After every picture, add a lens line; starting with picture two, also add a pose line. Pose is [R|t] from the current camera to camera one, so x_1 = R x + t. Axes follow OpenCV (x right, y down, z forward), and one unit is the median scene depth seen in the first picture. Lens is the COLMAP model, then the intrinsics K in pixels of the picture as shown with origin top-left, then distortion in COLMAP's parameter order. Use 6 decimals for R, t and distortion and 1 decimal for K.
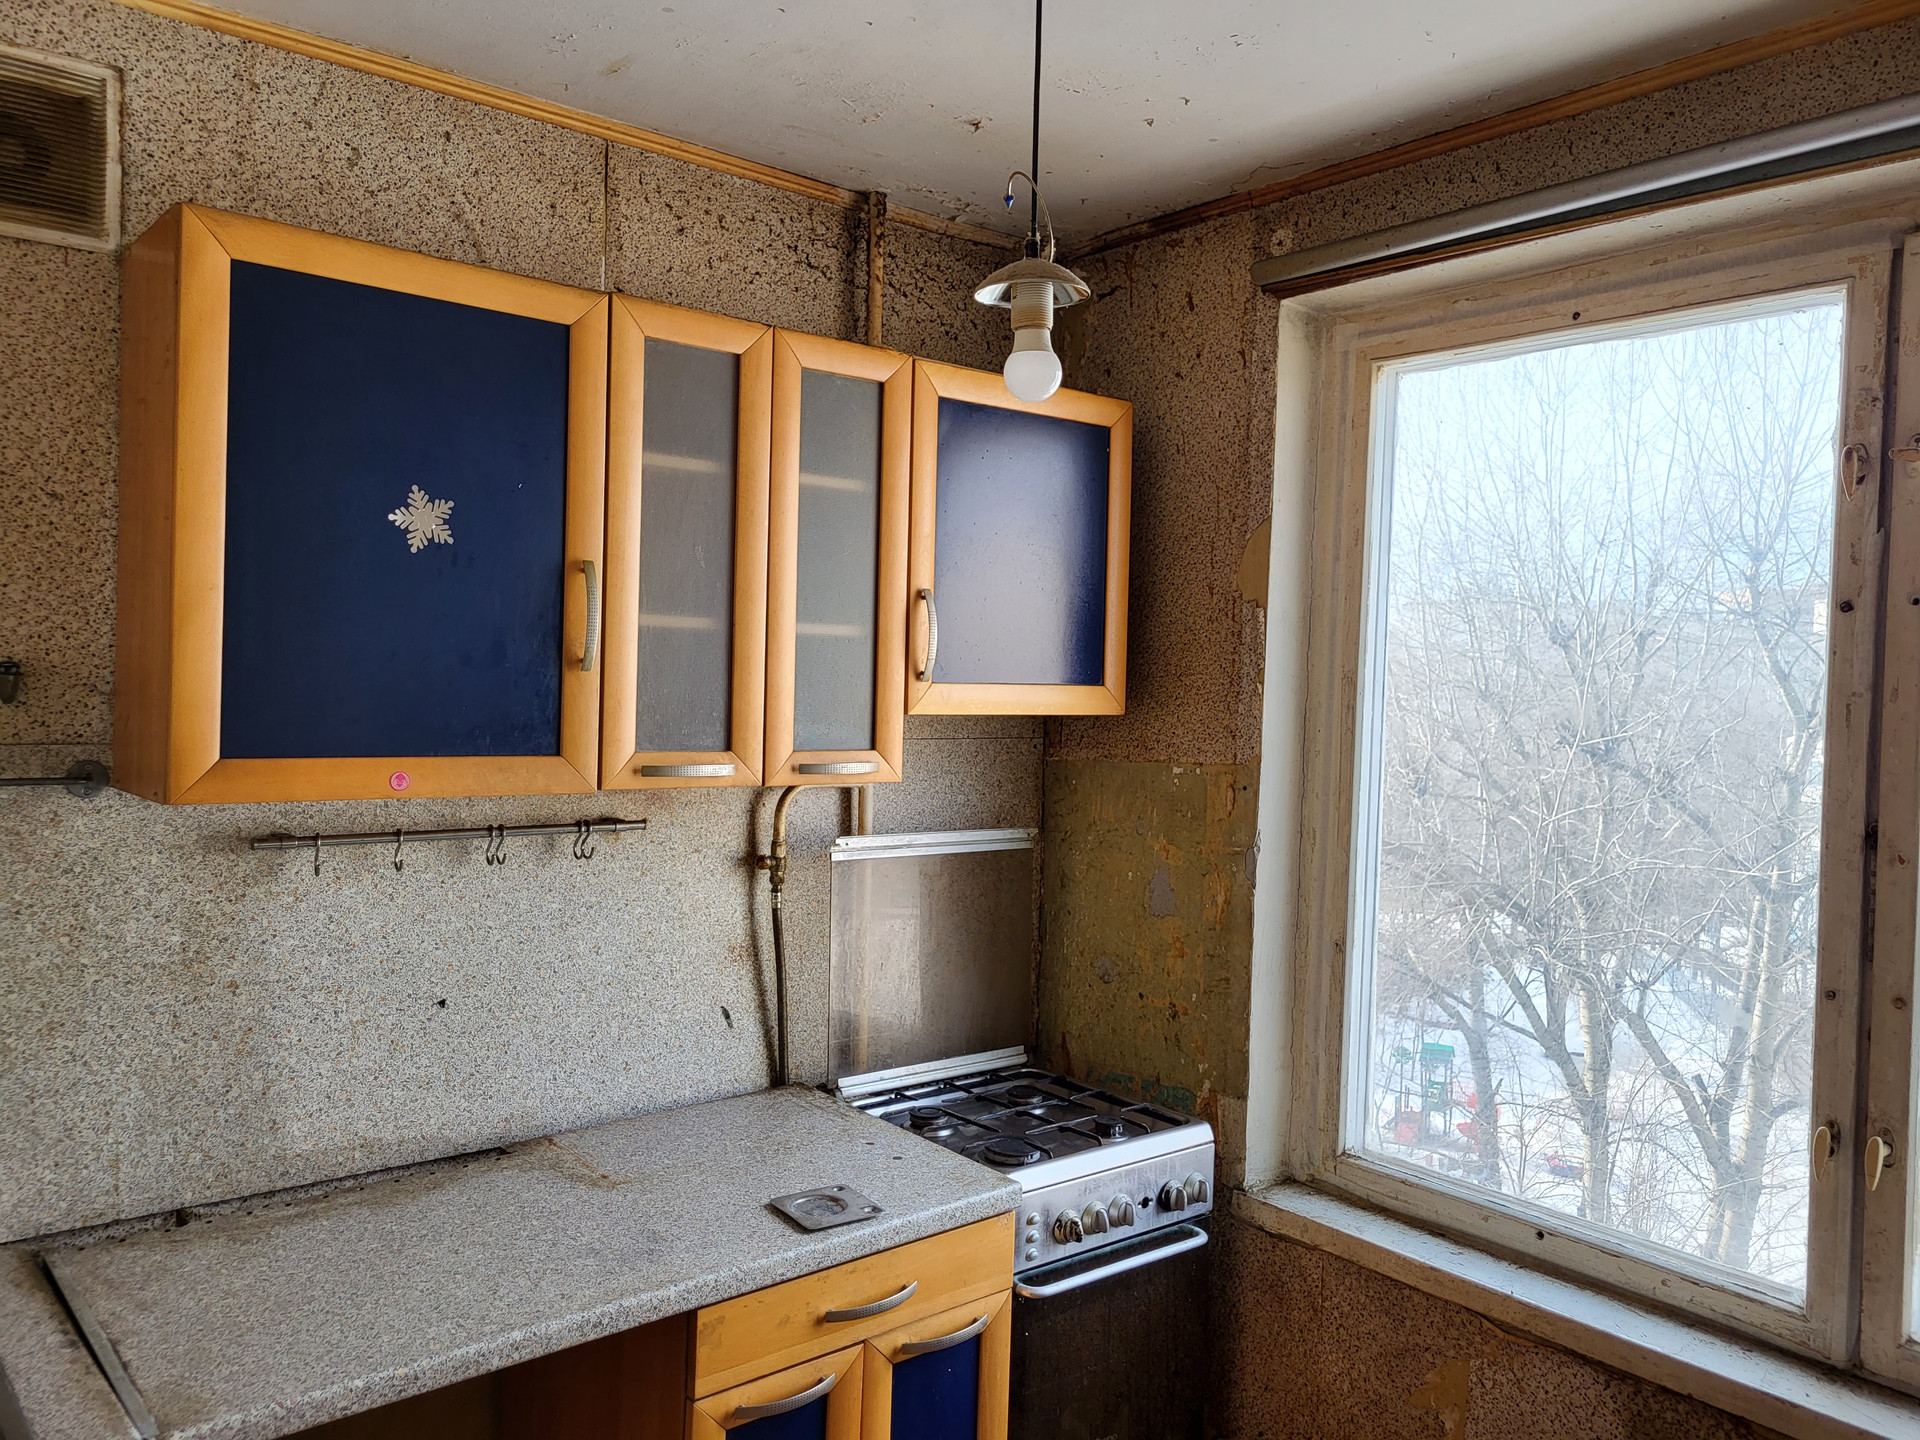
lens RADIAL K [[1462.3, 0, 960.0], [0, 1462.3, 720.0], [0, 0, 1]] dist [0.041862, -0.002254]
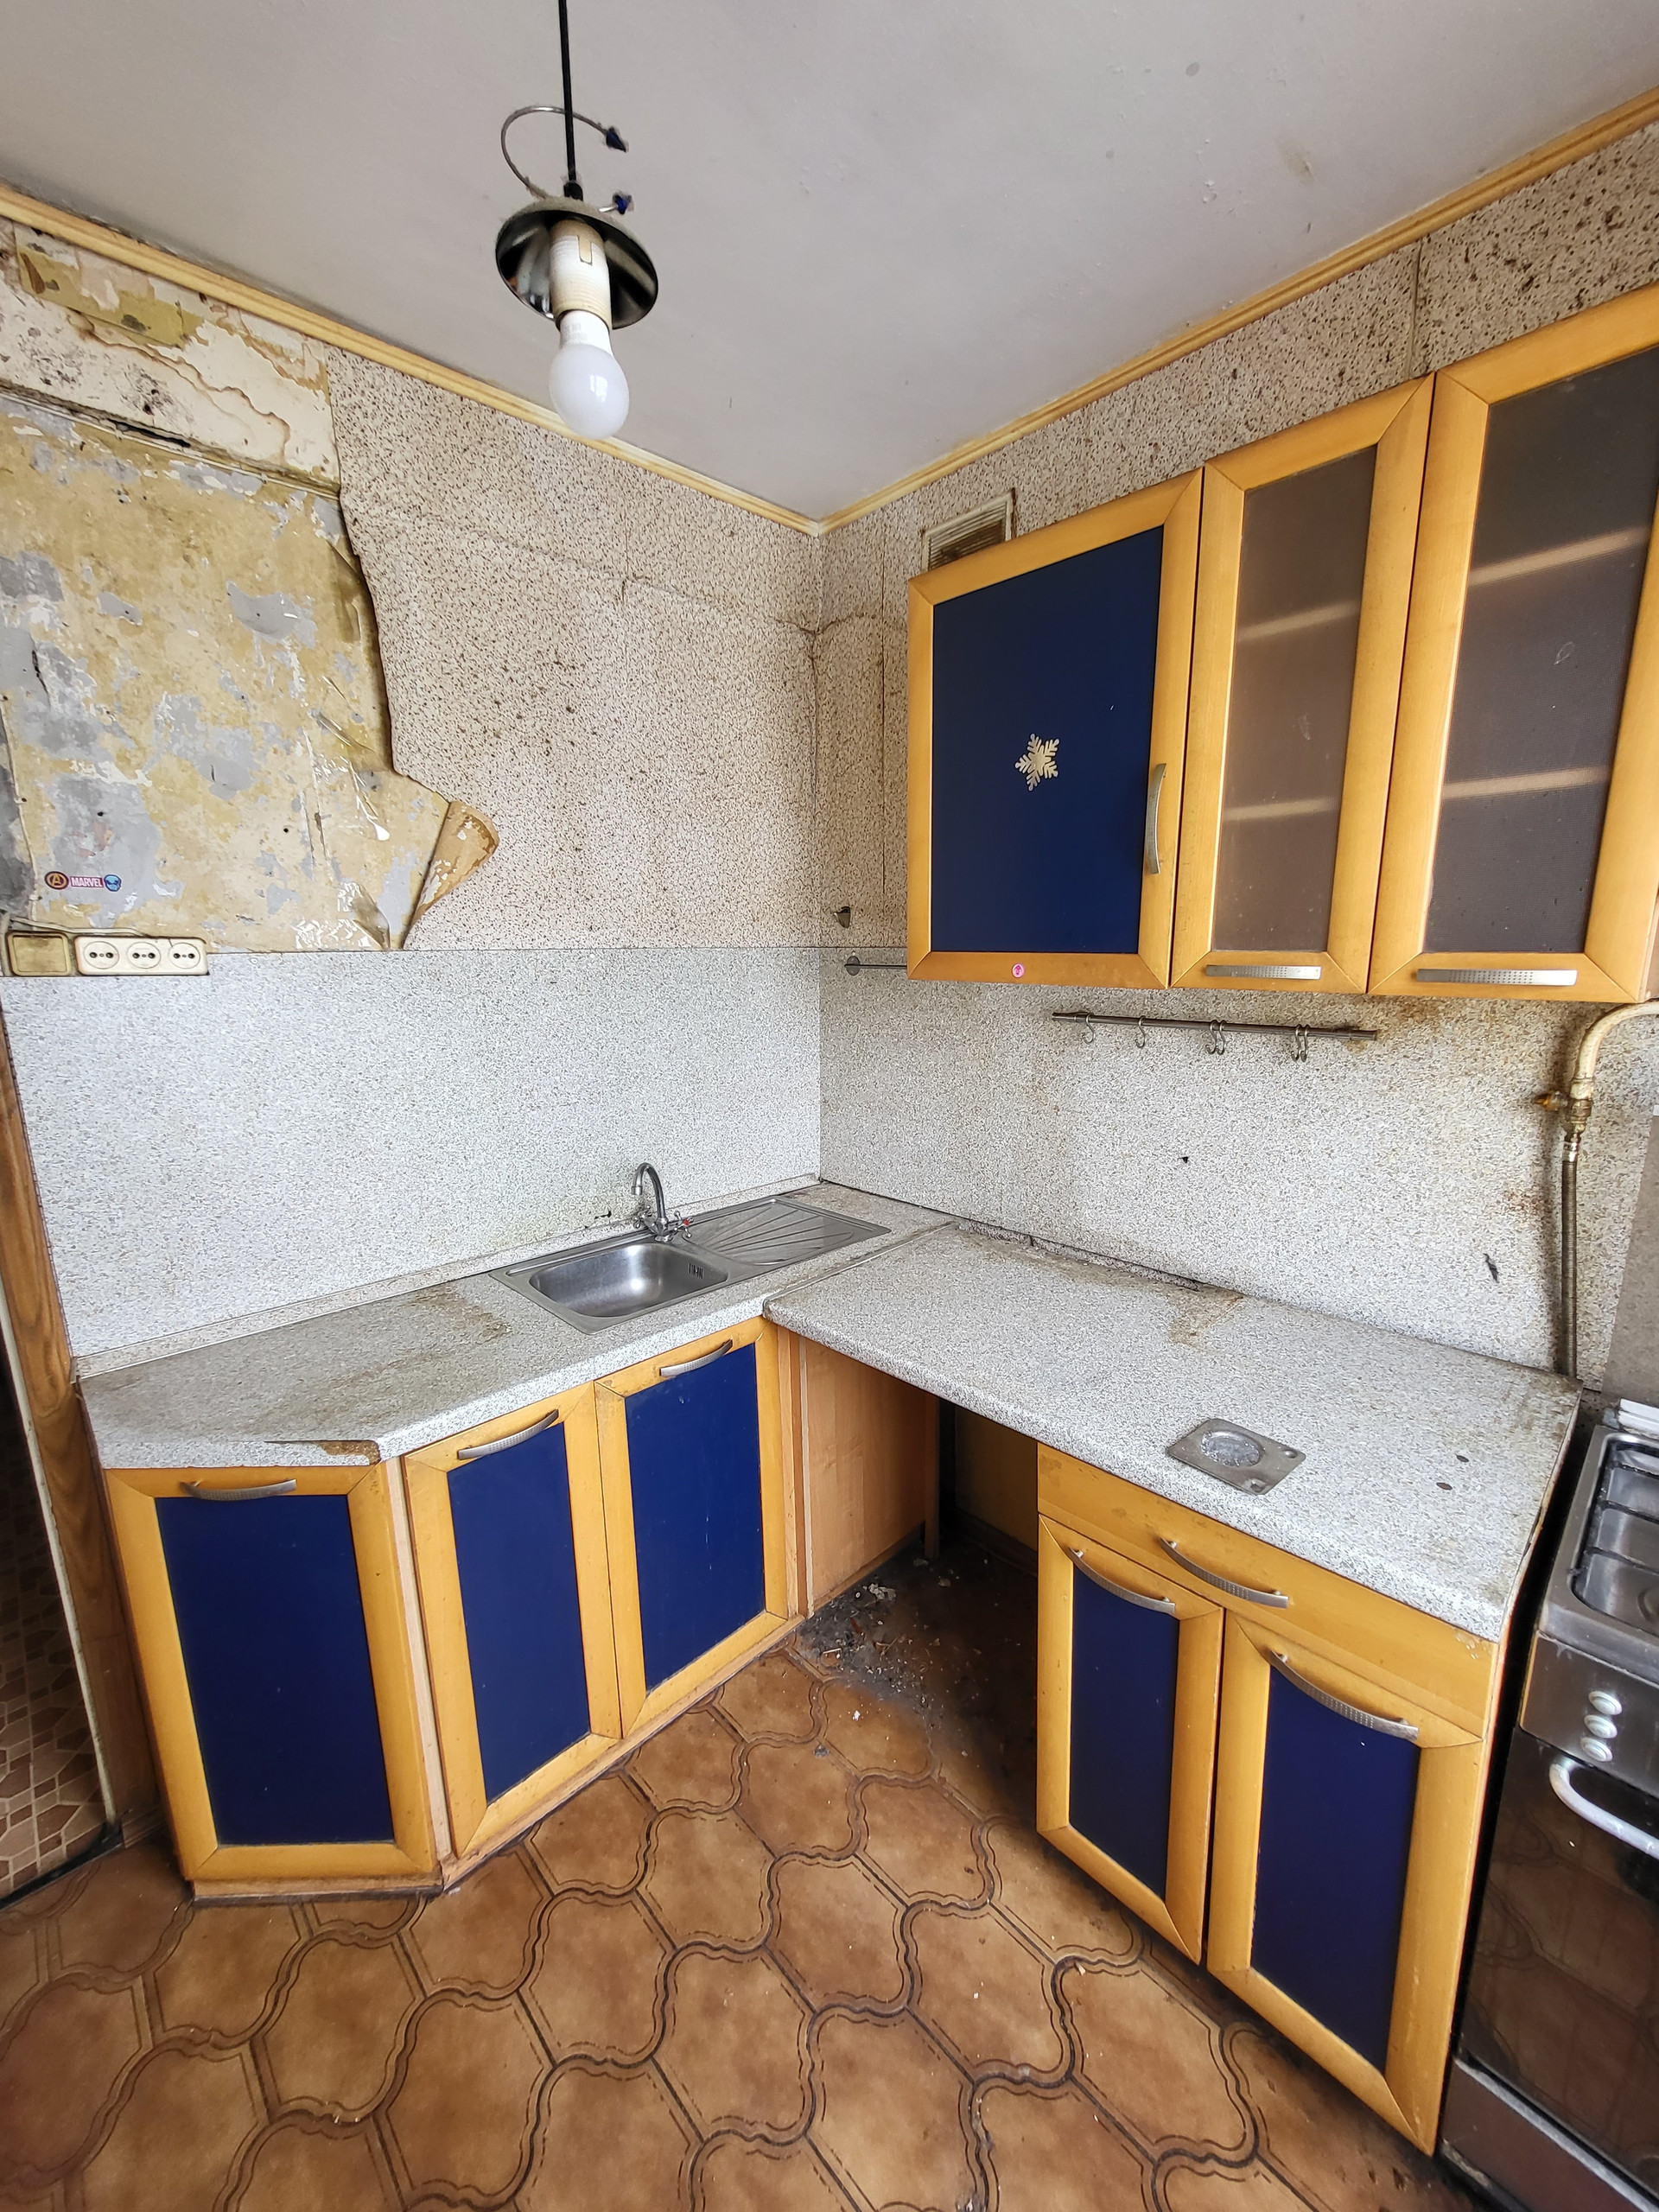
lens RADIAL K [[866.6, 0, 864.3], [0, 866.6, 1123.9], [0, 0, 1]] dist [0.000132, -0.000156]
pose [[0.093758, 0.180075, -0.979174, 0.370734], [-0.014278, 0.983649, 0.179530, 0.035723], [0.995493, -0.002852, 0.094796, 0.706448]]
